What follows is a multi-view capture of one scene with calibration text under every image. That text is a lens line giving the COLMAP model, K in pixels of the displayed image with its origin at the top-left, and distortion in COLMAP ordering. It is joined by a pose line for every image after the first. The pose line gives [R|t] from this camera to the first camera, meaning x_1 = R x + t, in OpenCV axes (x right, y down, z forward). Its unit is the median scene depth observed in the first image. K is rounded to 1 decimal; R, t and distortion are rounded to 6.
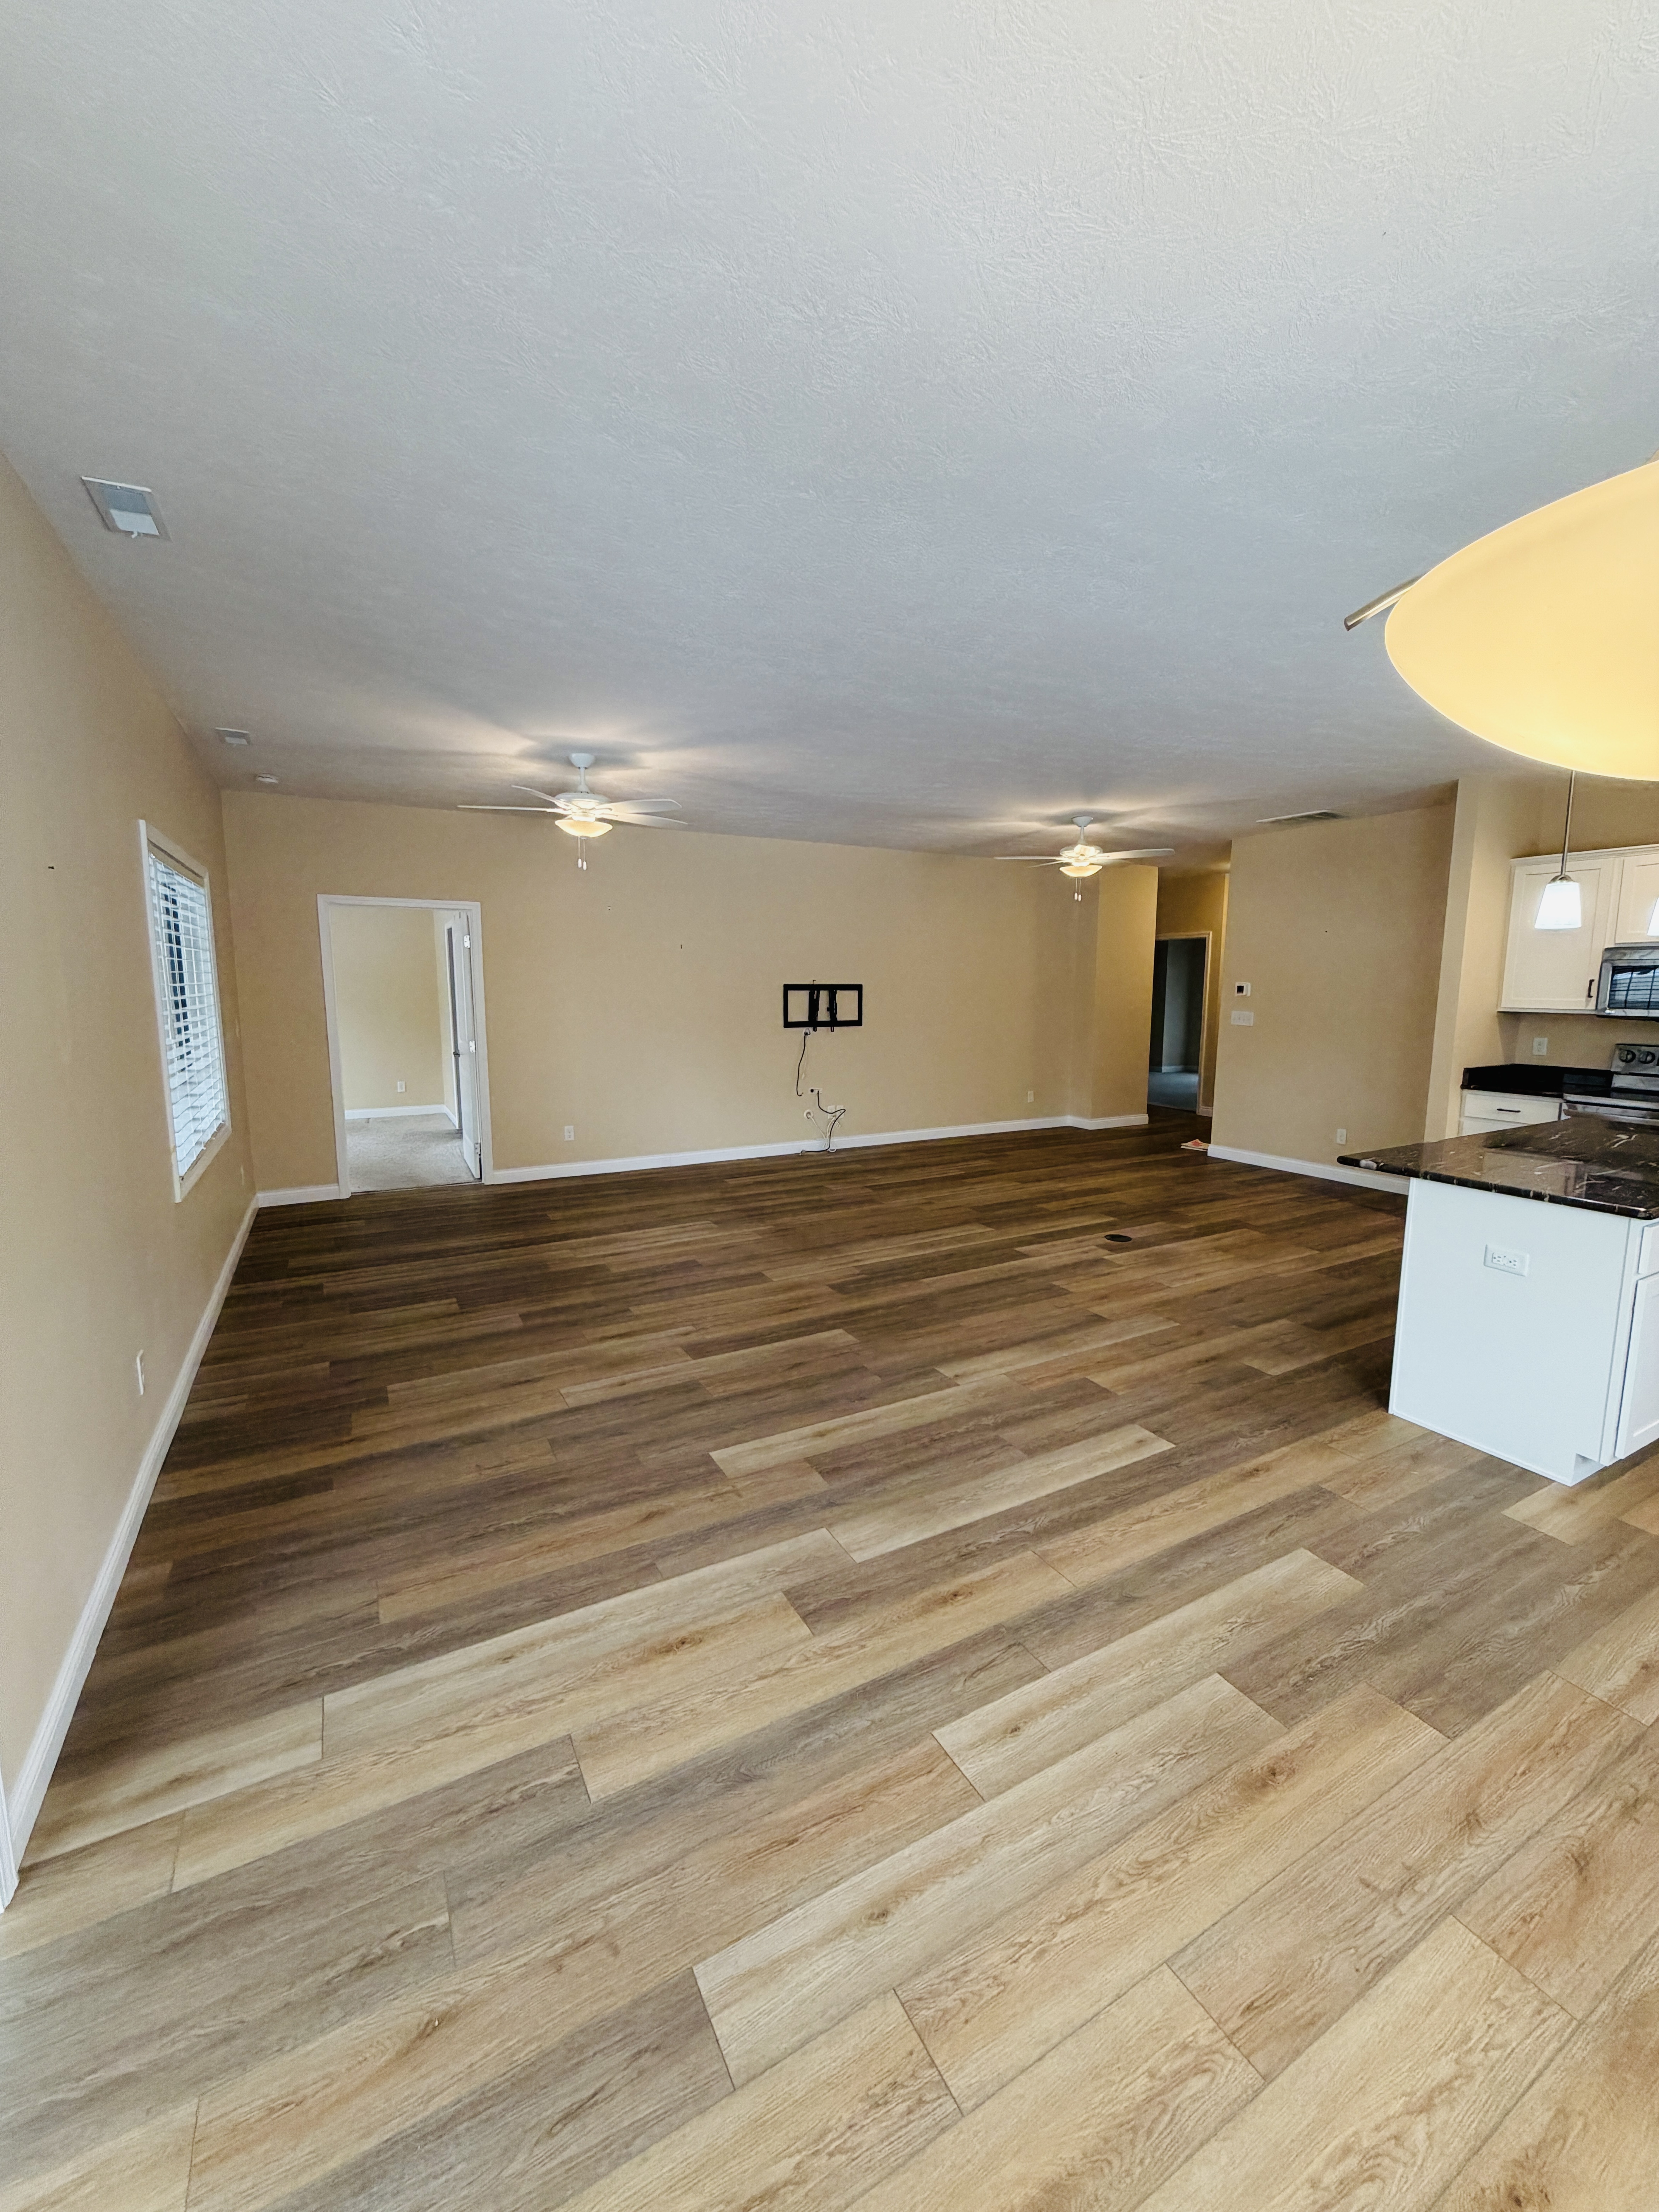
lens RADIAL K [[881.9, 0, 831.8], [0, 881.9, 1108.1], [0, 0, 1]] dist [-0.001752, -0.000501]
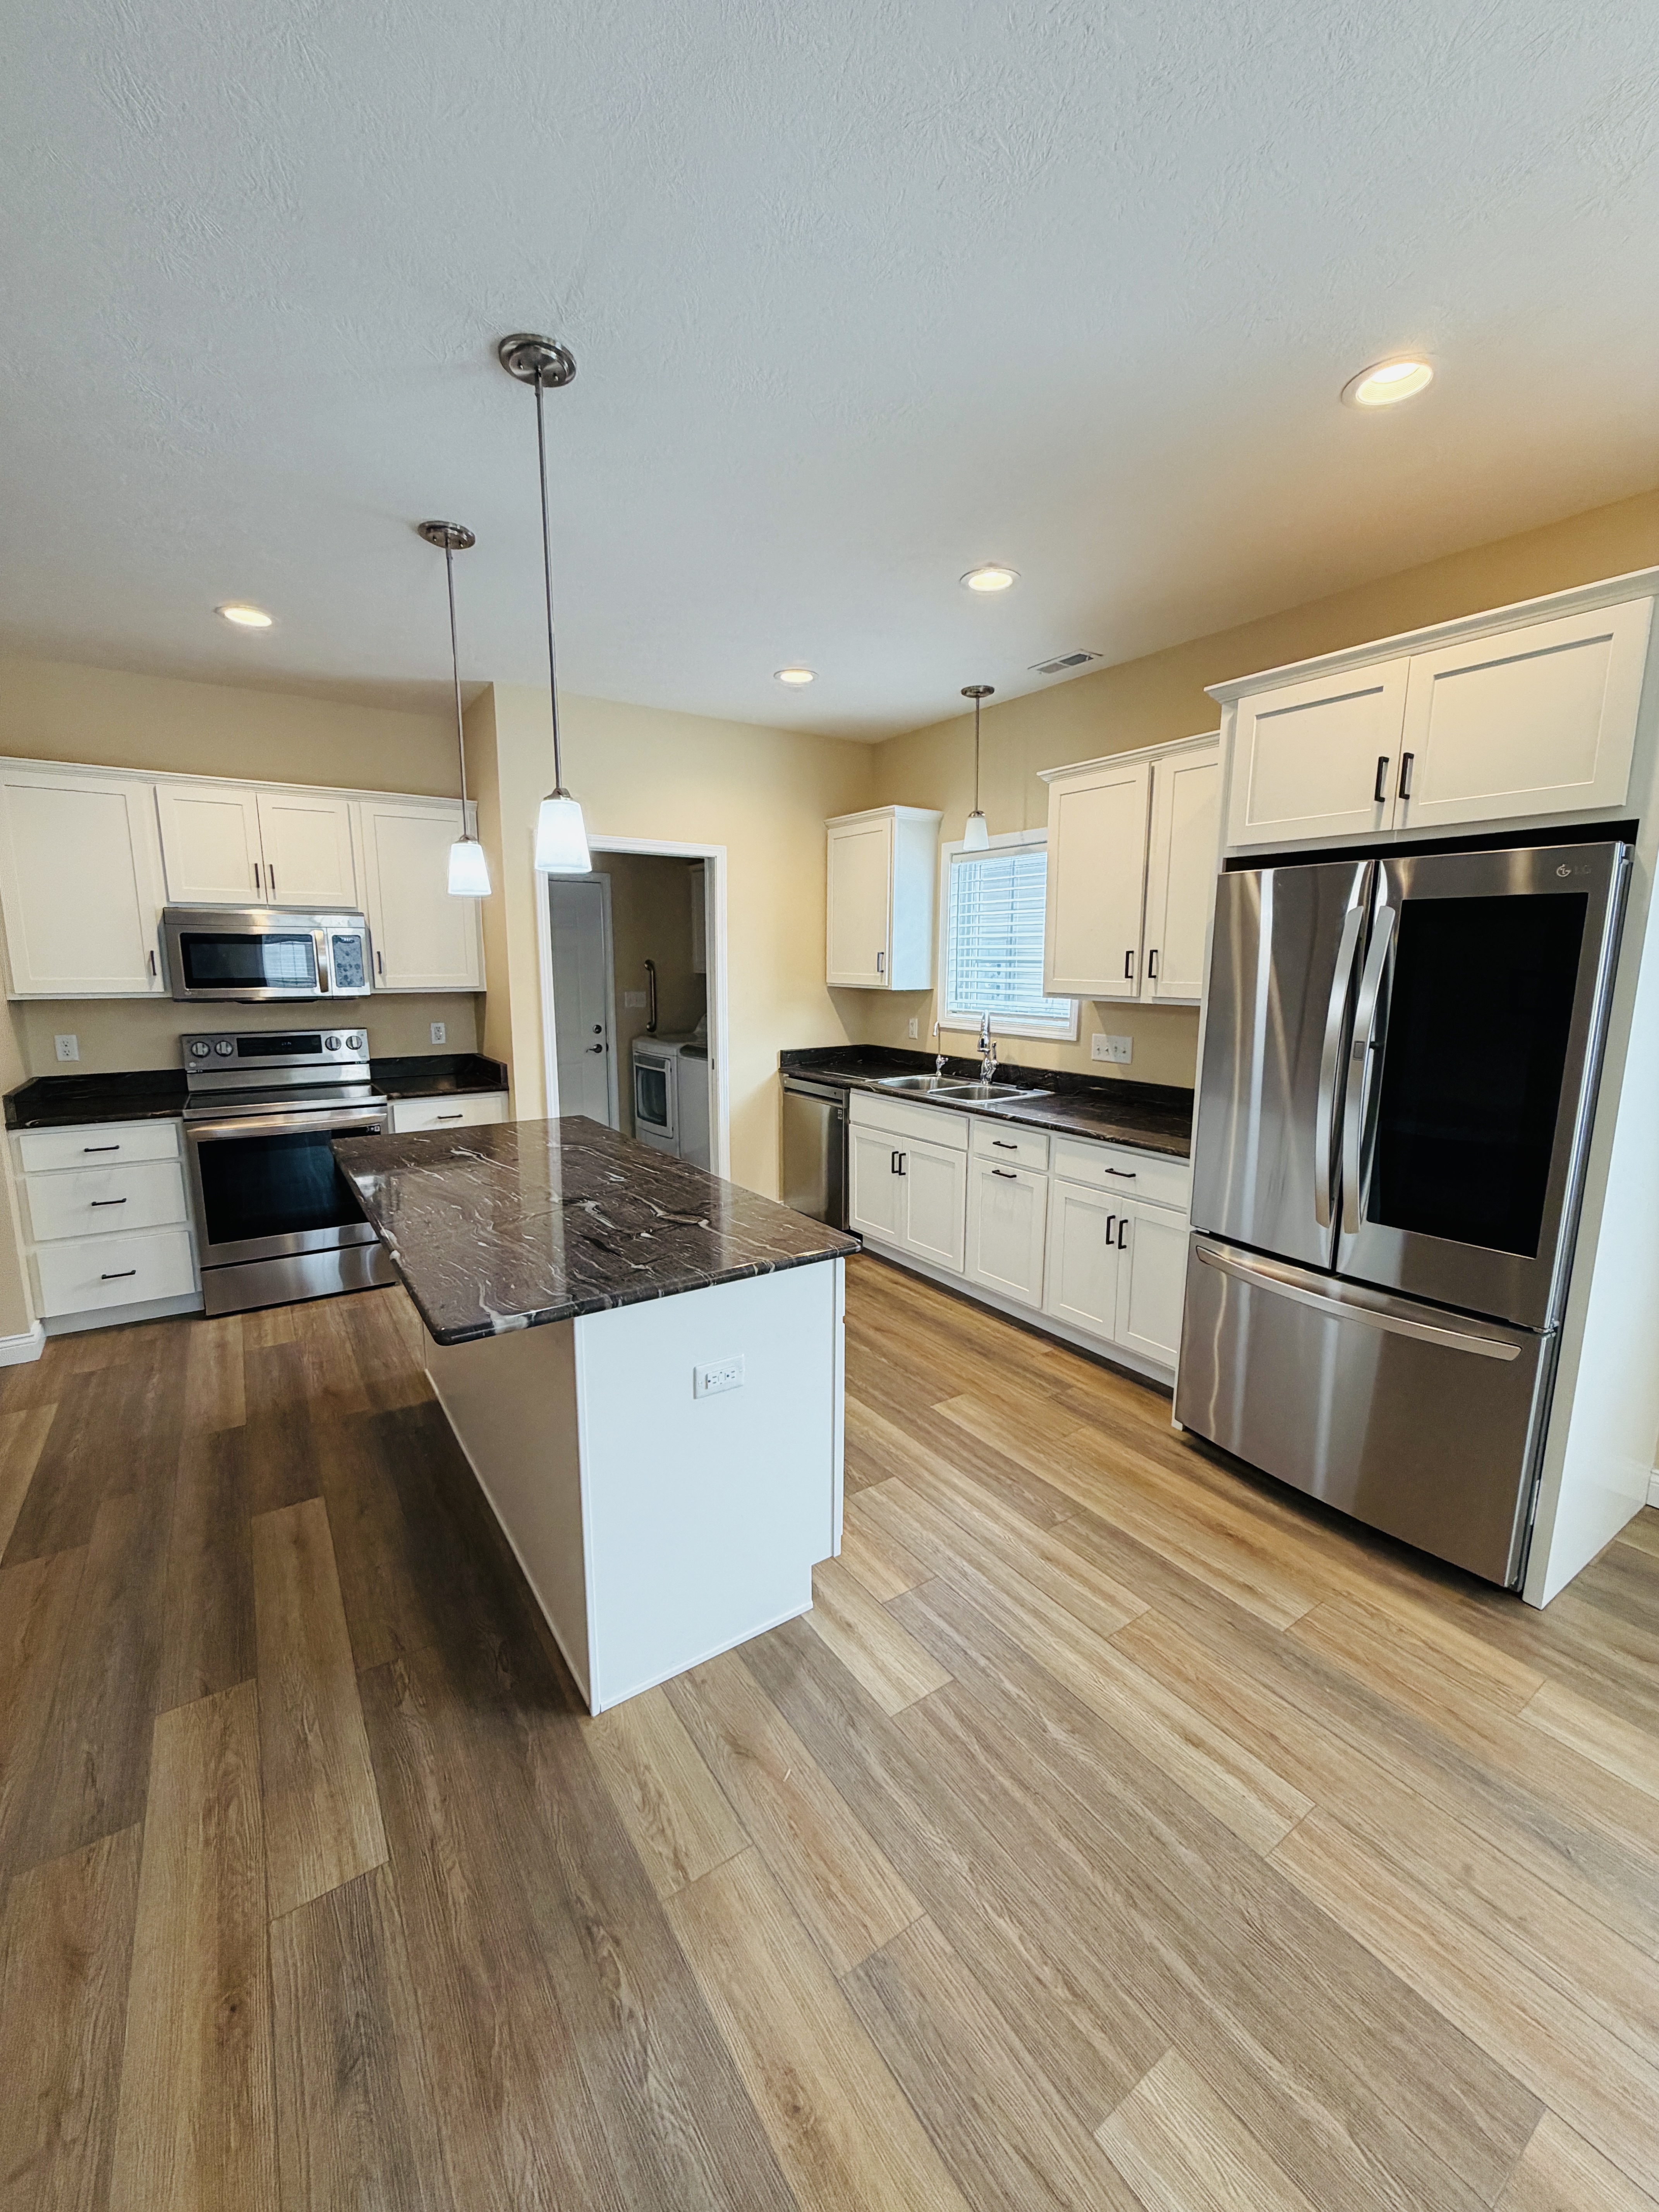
lens RADIAL K [[881.9, 0, 824.2], [0, 881.9, 1099.7], [0, 0, 1]] dist [-0.001752, -0.000501]
pose [[-0.086023, -0.158739, 0.983566, 0.079515], [0.140963, 0.975355, 0.169742, -0.071353], [-0.986271, 0.153248, -0.061526, 0.514119]]
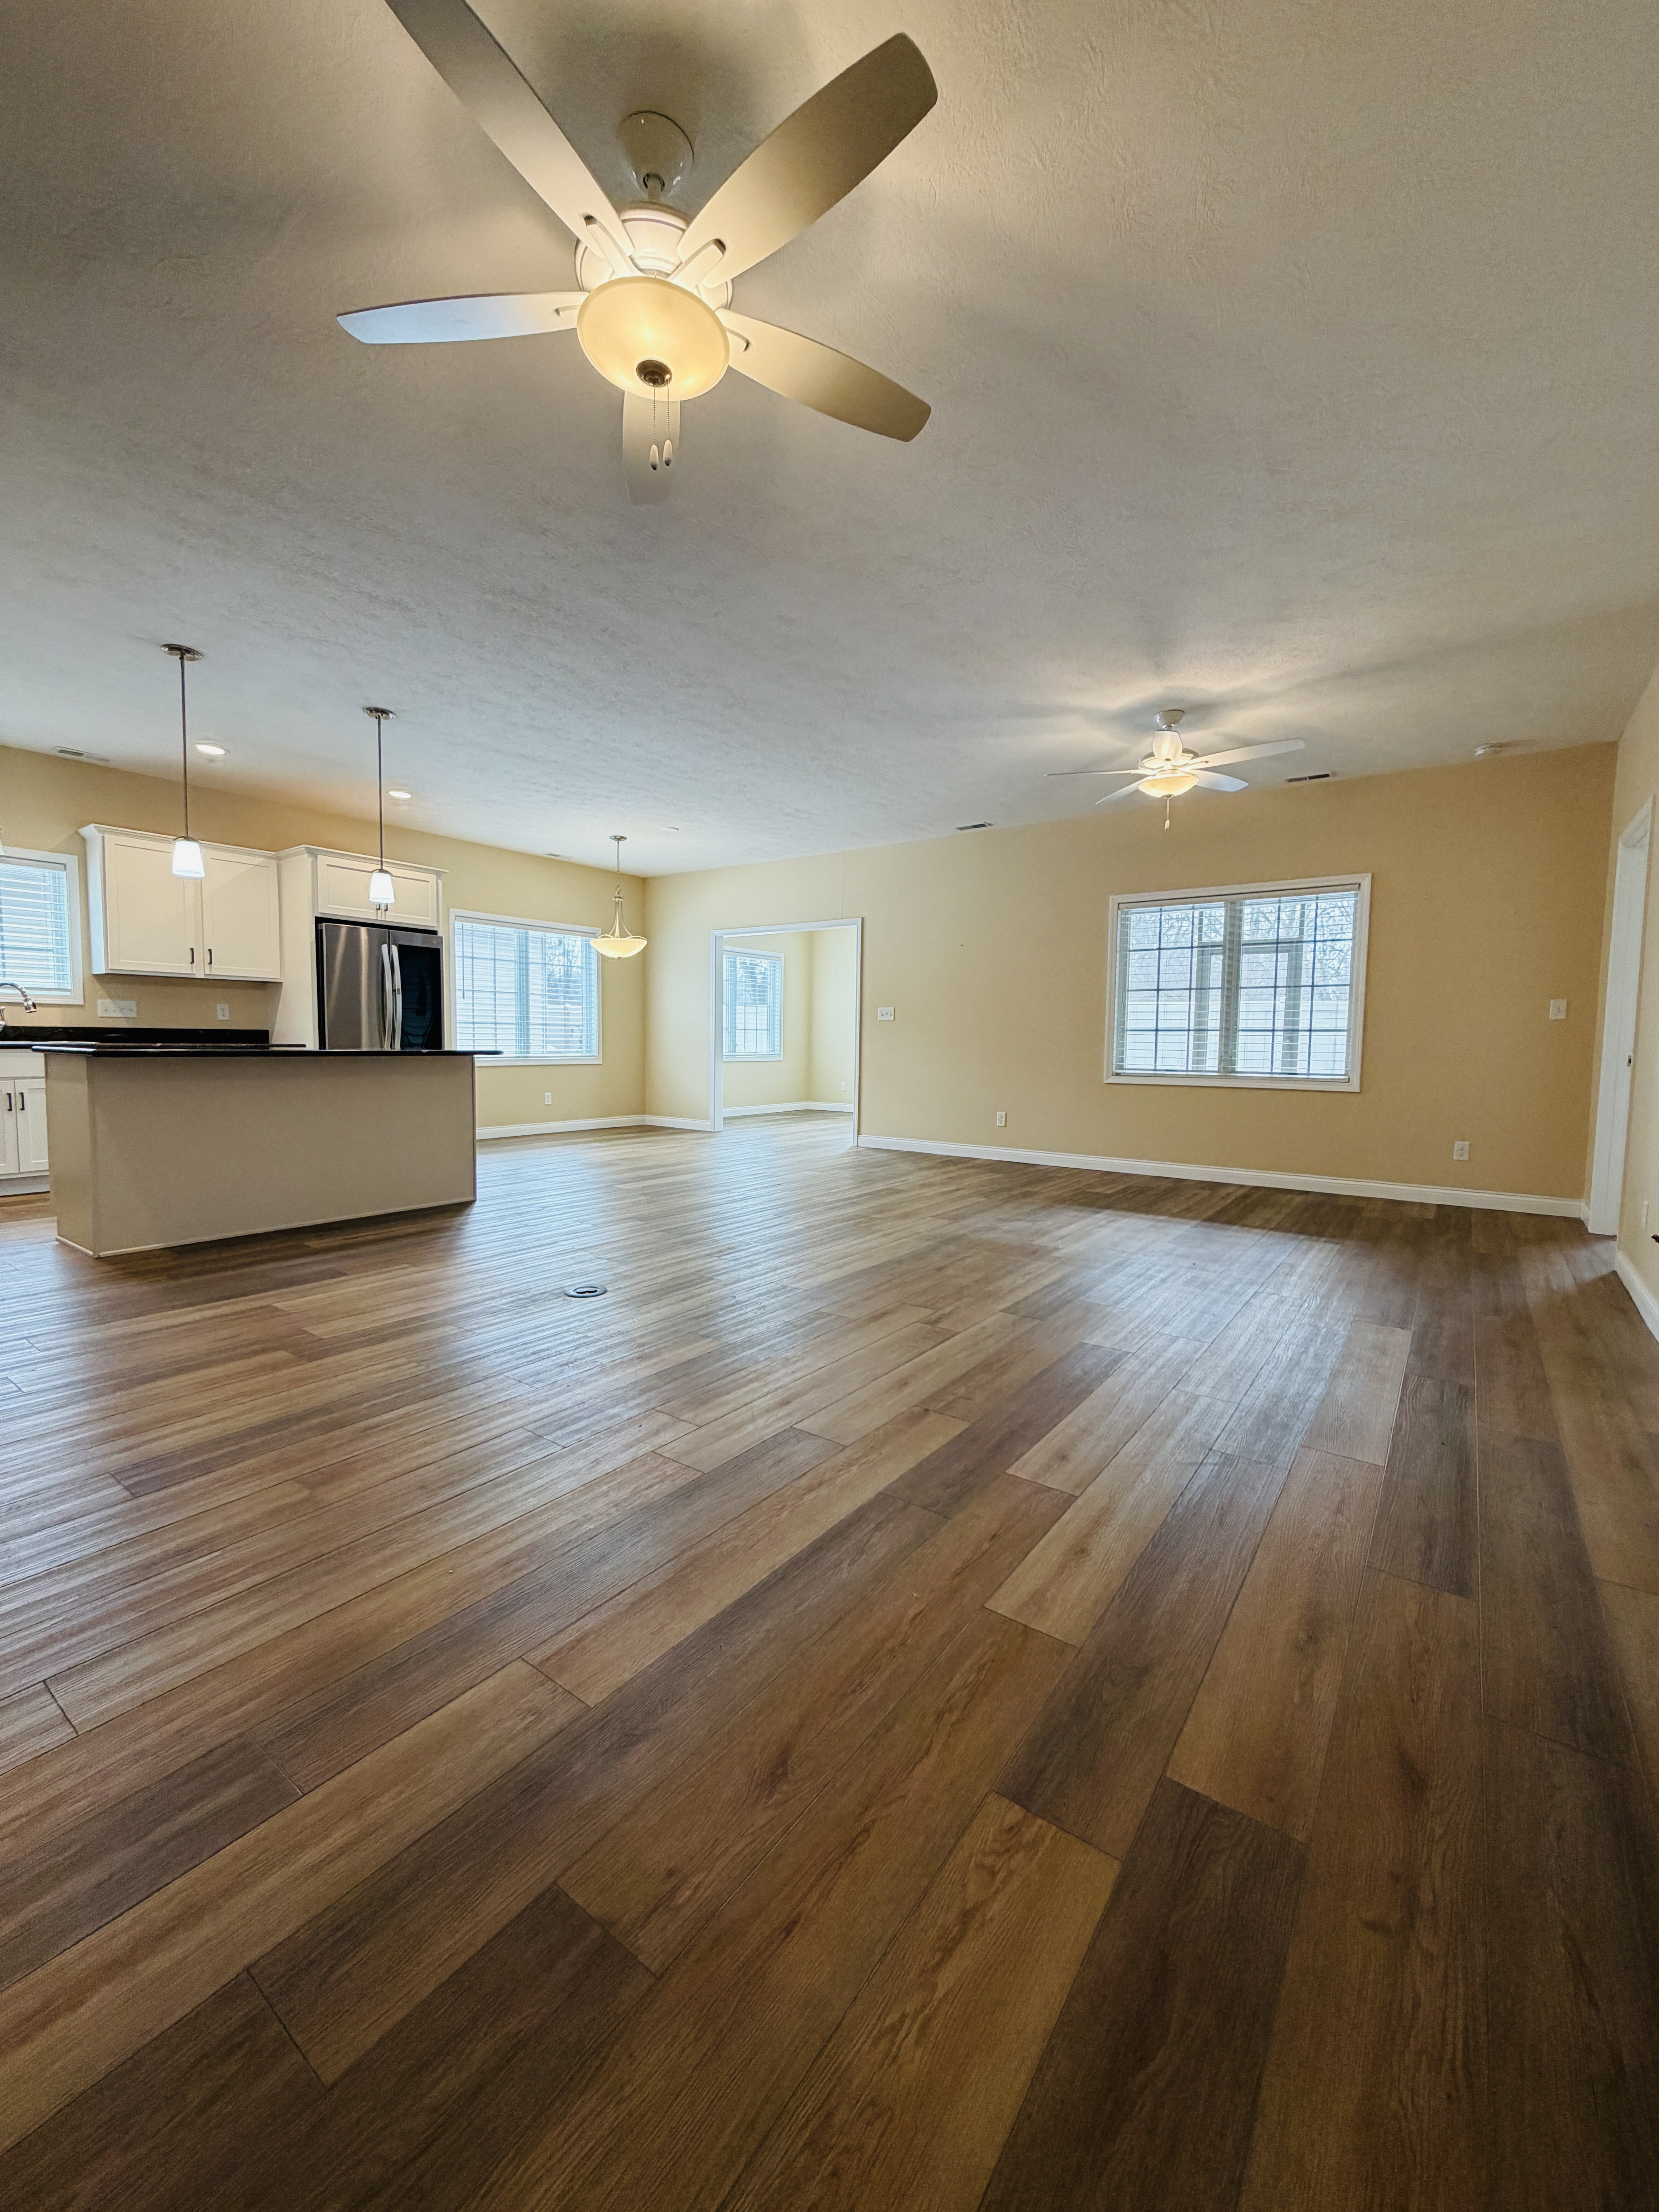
lens RADIAL K [[881.9, 0, 832.3], [0, 881.9, 1109.2], [0, 0, 1]] dist [-0.001752, -0.000501]
pose [[-0.905696, 0.018493, -0.423523, 0.449818], [-0.076247, 0.975650, 0.205654, -0.134301], [0.417014, 0.218552, -0.882233, 1.683184]]
